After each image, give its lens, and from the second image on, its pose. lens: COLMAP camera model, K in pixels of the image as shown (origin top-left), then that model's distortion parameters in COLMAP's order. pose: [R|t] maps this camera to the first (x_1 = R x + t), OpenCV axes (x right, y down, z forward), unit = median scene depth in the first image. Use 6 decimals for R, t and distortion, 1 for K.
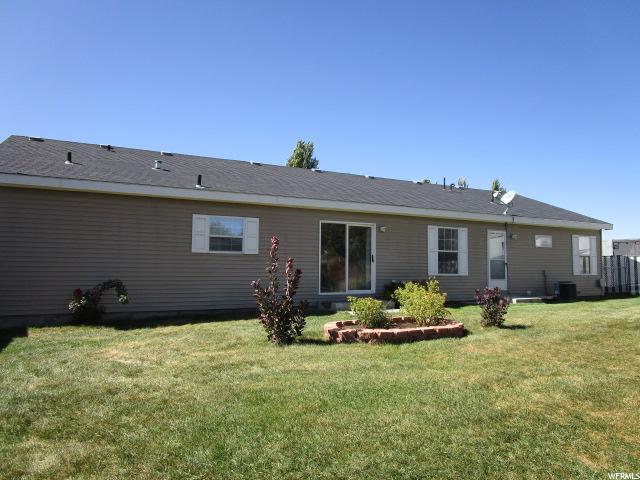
lens RADIAL K [[254.5, 0, 319.2], [0, 254.5, 243.9], [0, 0, 1]] dist [-0.003350, -0.000110]
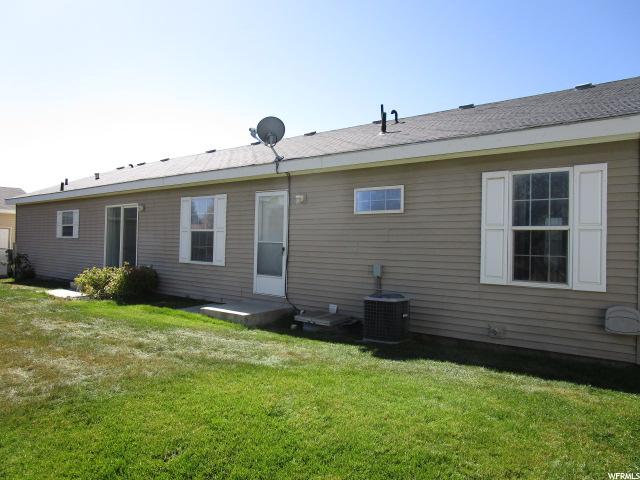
lens RADIAL K [[457.4, 0, 317.0], [0, 457.4, 239.7], [0, 0, 1]] dist [-0.009806, -0.003808]
pose [[0.555907, -0.016604, -0.831078, 1.493507], [0.033549, 0.999434, 0.002474, 0.053409], [0.830567, -0.029258, 0.556150, 0.472257]]
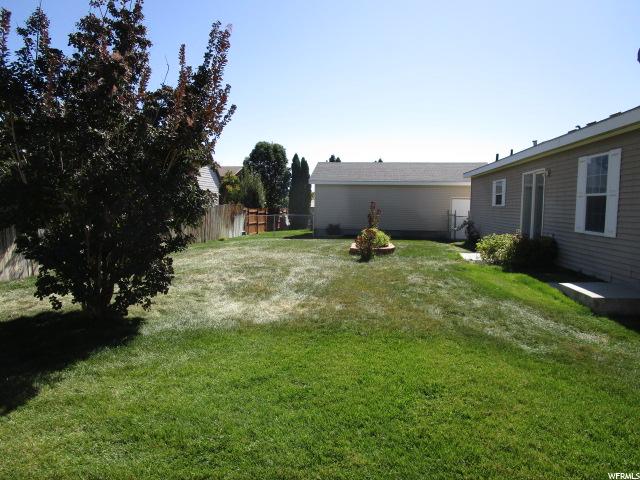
lens RADIAL K [[457.4, 0, 321.0], [0, 457.4, 241.5], [0, 0, 1]] dist [-0.009806, -0.003808]
pose [[-0.415347, 0.046891, -0.908454, 1.501869], [0.024927, 0.998882, 0.040162, 0.068018], [0.909321, -0.005964, -0.416052, 0.730682]]
